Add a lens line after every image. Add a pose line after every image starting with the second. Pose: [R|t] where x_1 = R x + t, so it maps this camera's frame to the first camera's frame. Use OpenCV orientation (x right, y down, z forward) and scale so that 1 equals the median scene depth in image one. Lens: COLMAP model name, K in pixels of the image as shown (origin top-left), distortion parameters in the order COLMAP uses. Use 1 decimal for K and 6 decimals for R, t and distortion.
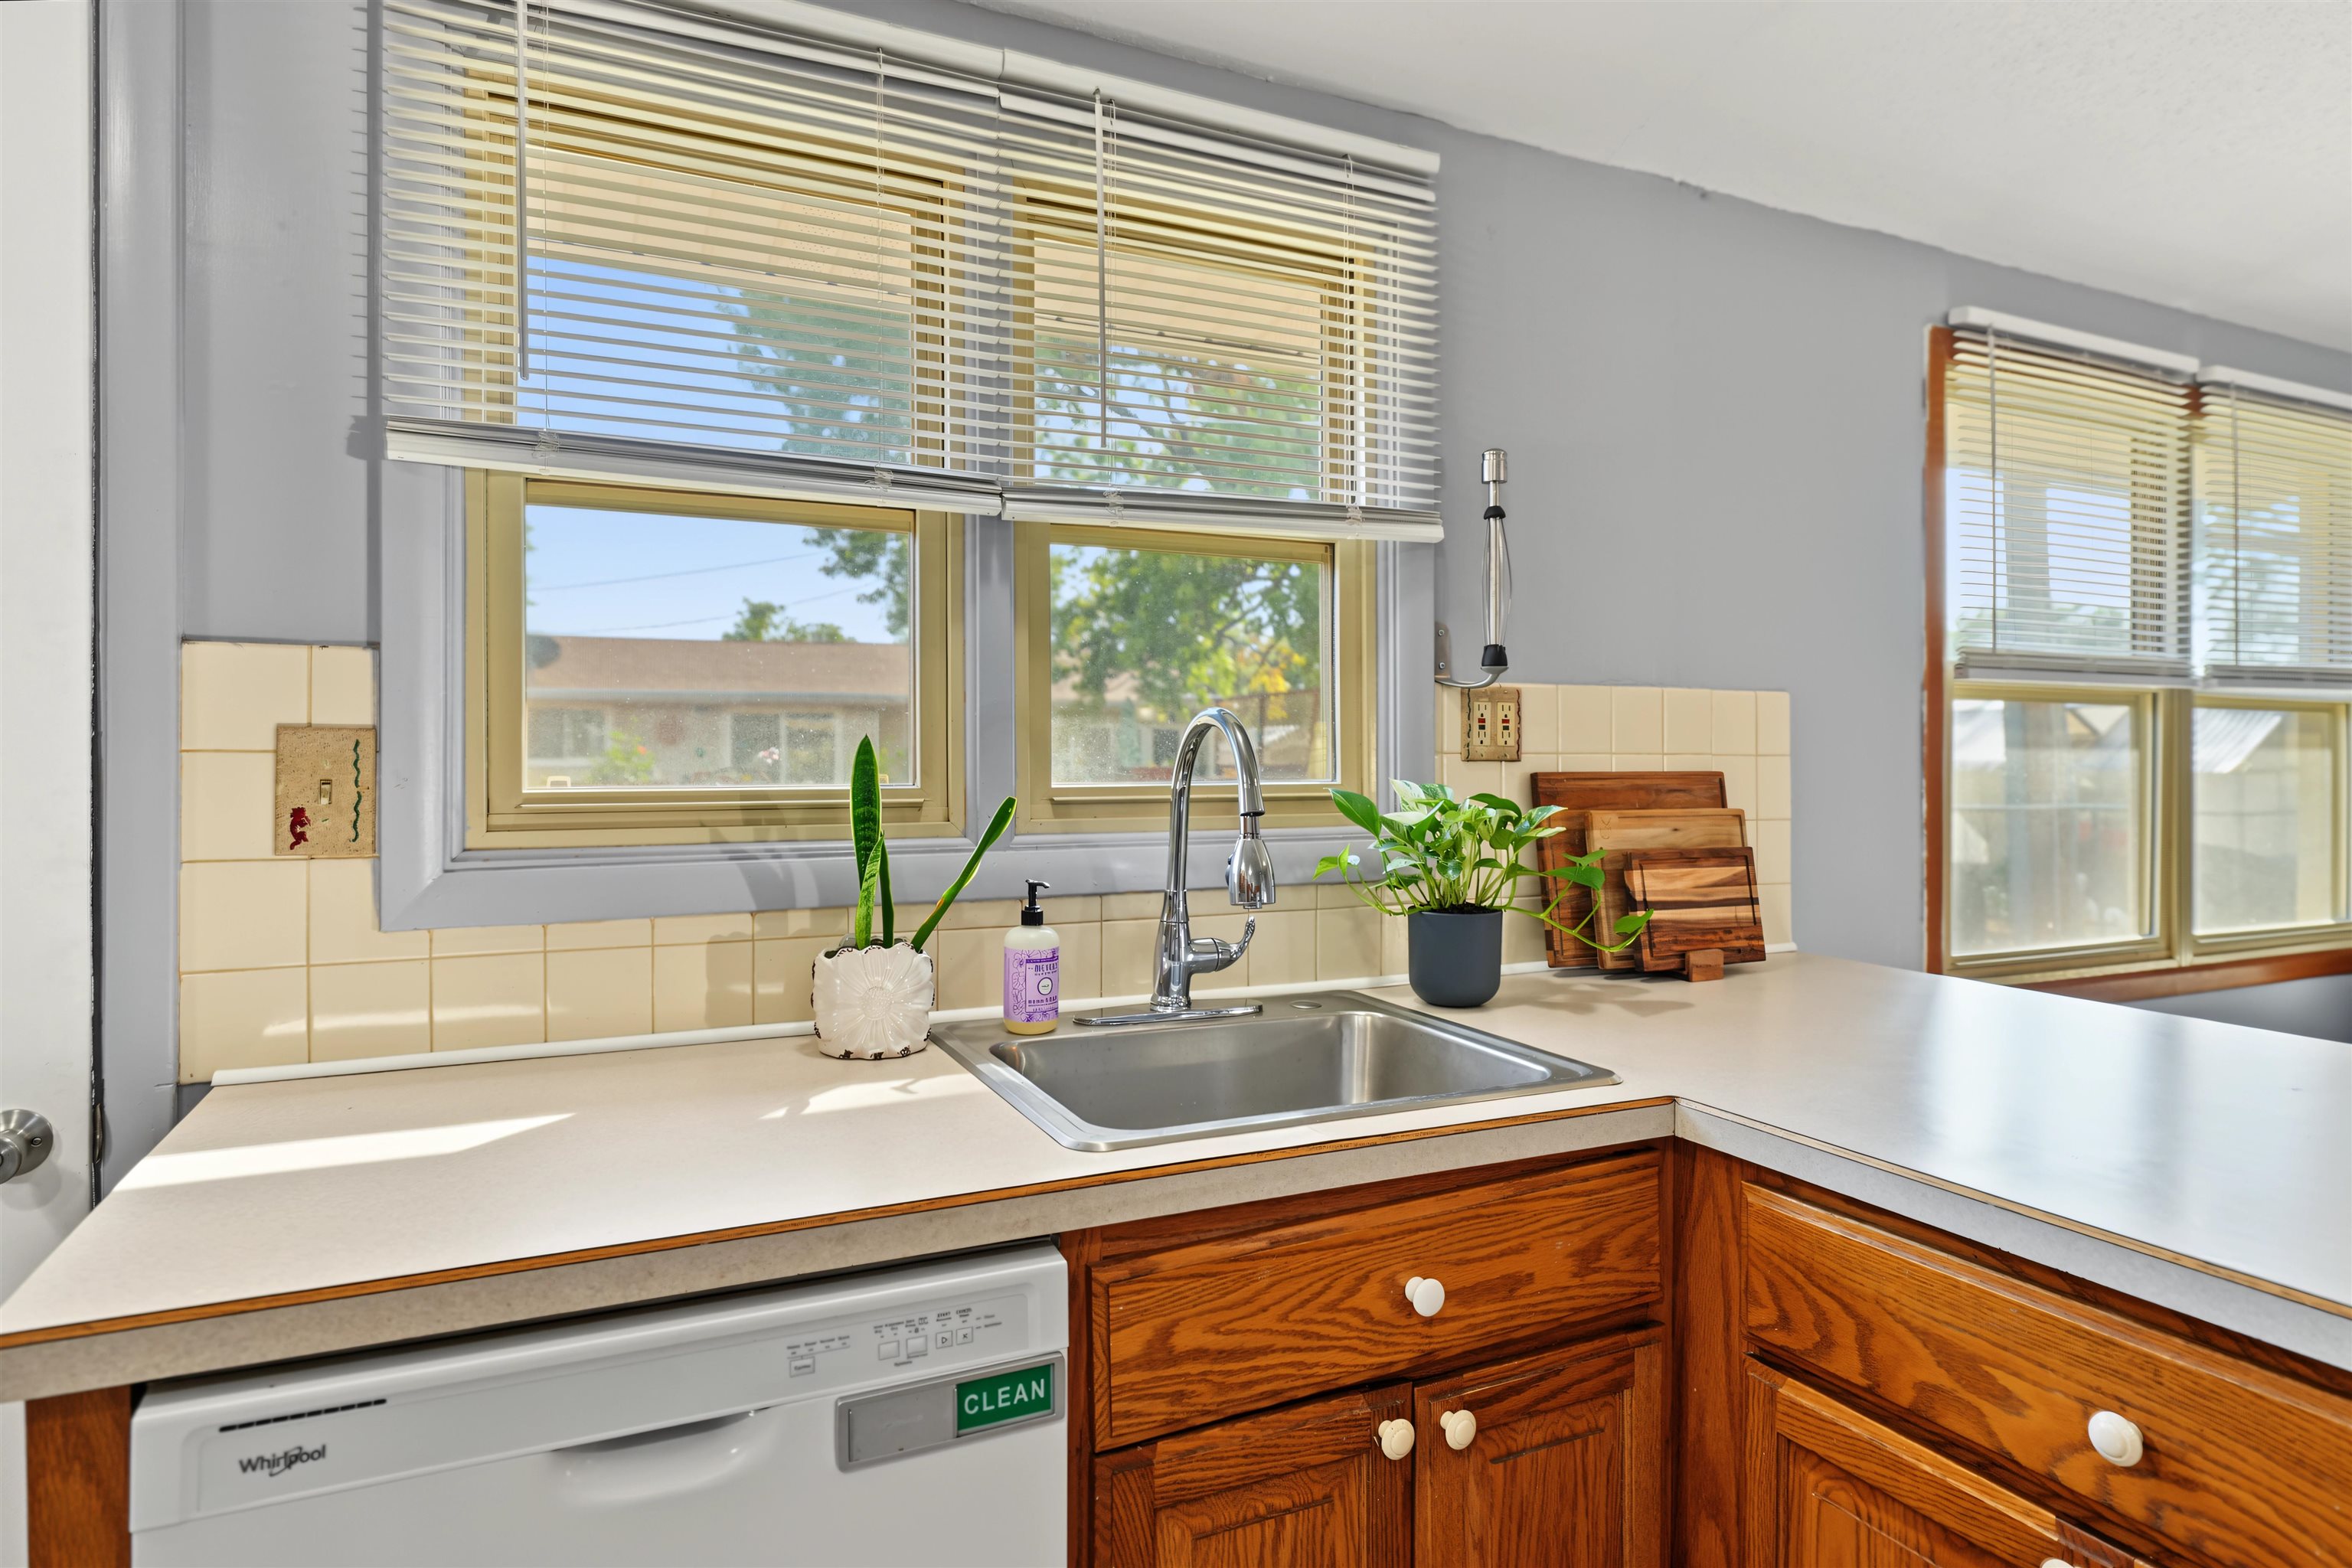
lens RADIAL K [[1339.5, 0, 1186.3], [0, 1339.5, 760.2], [0, 0, 1]] dist [0.002348, -0.001067]
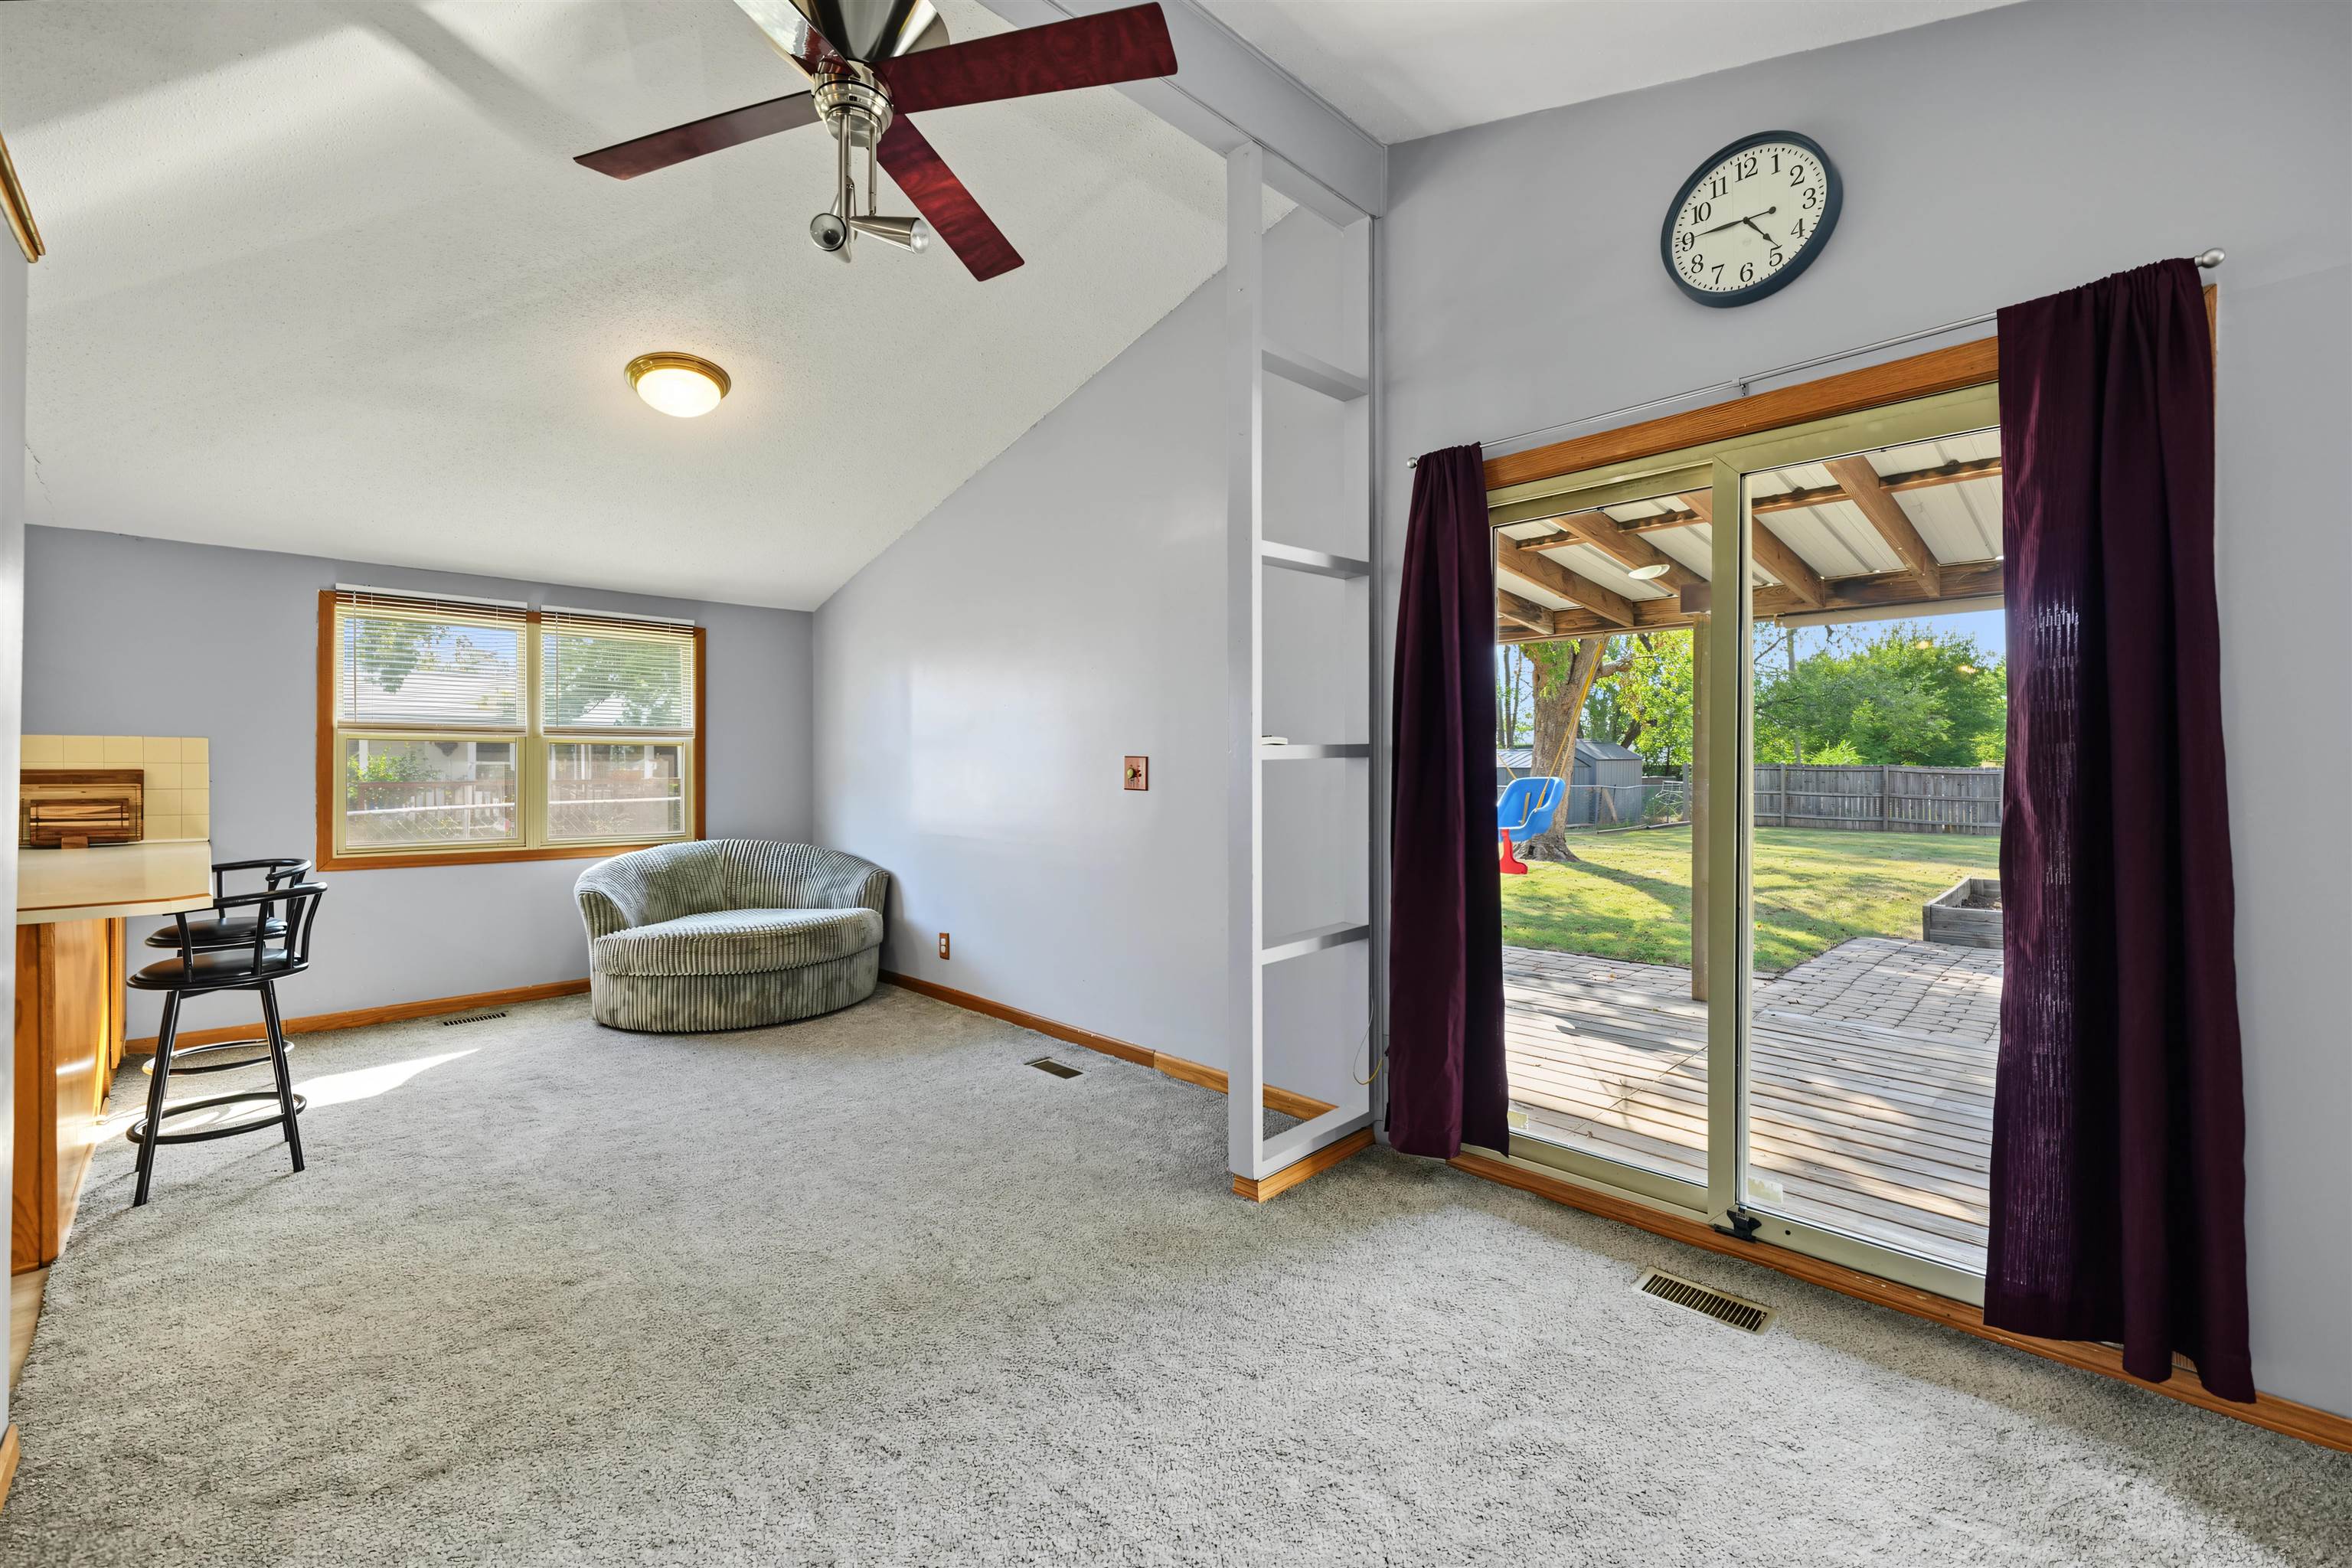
lens RADIAL K [[969.5, 0, 1179.8], [0, 969.5, 770.0], [0, 0, 1]] dist [-0.000770, -0.000021]
pose [[0.945530, -0.003315, 0.325518, 2.171733], [0.002349, 0.999992, 0.003360, 0.010419], [-0.325526, -0.002413, 0.945530, -1.789357]]
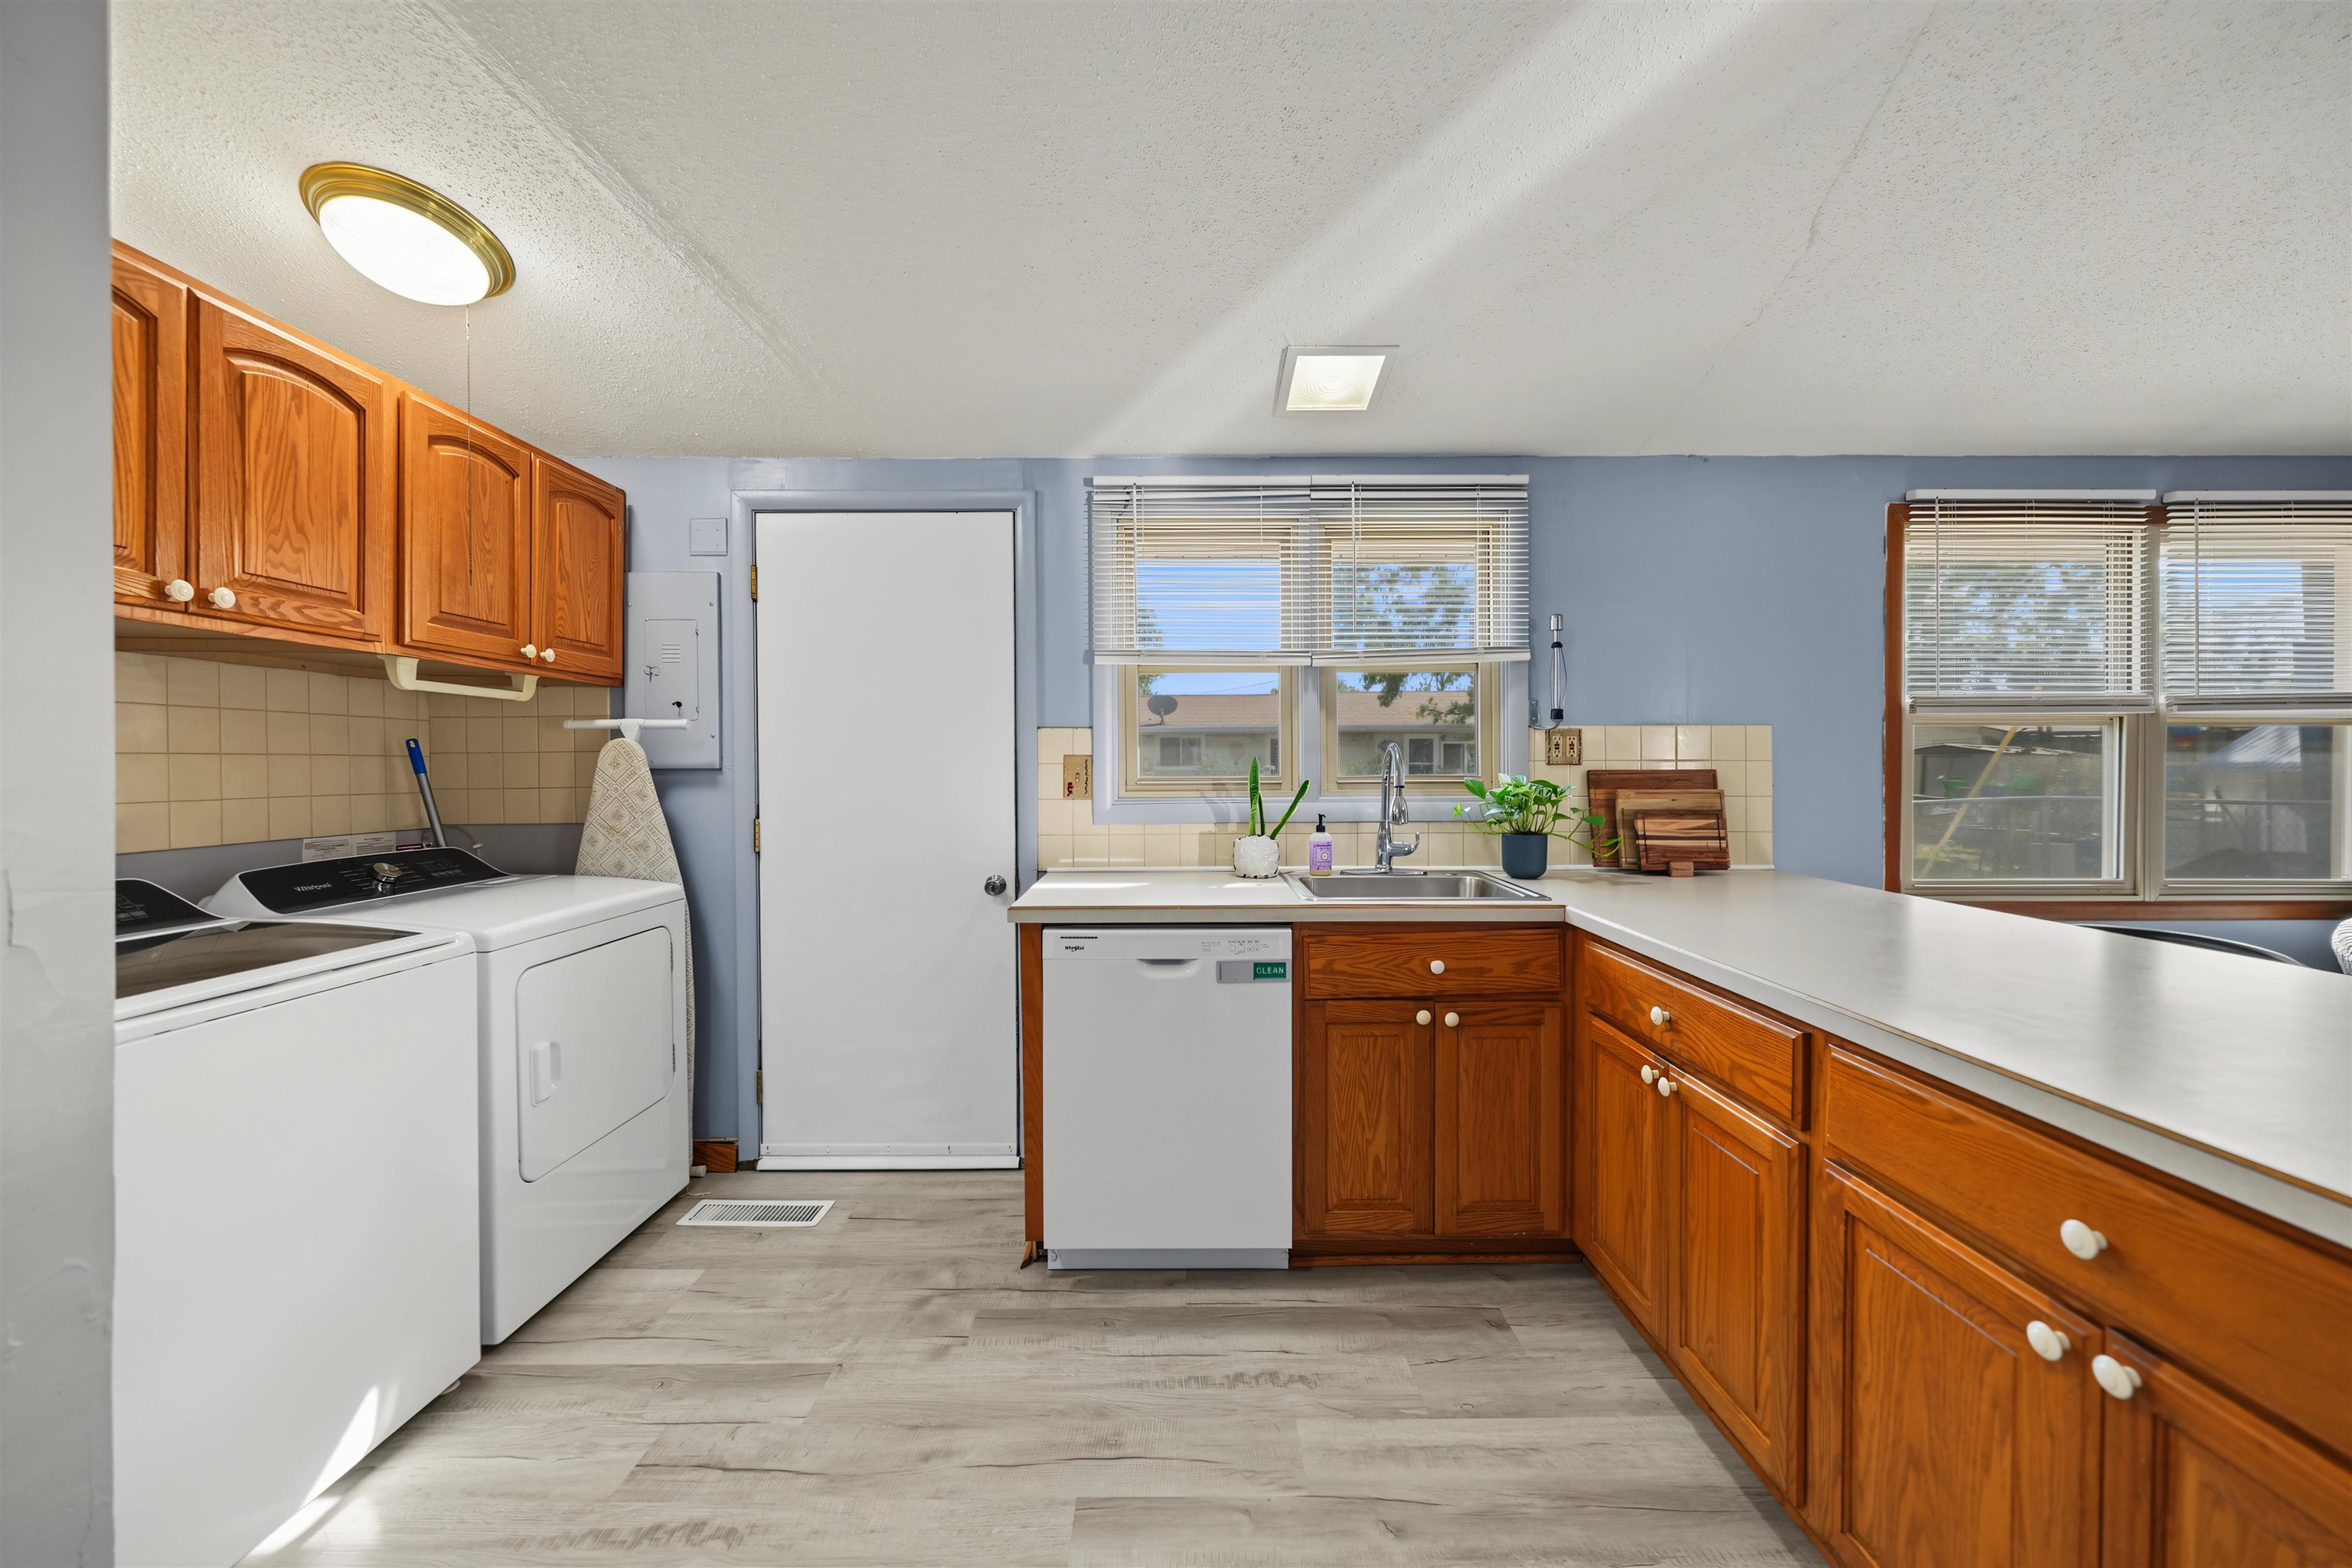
lens RADIAL K [[890.6, 0, 1176.6], [0, 890.6, 771.4], [0, 0, 1]] dist [-0.000714, -0.000123]
pose [[0.904173, -0.002562, -0.427160, 0.330432], [0.004357, 0.999985, 0.003224, 0.004632], [0.427145, -0.004776, 0.904170, -0.571312]]
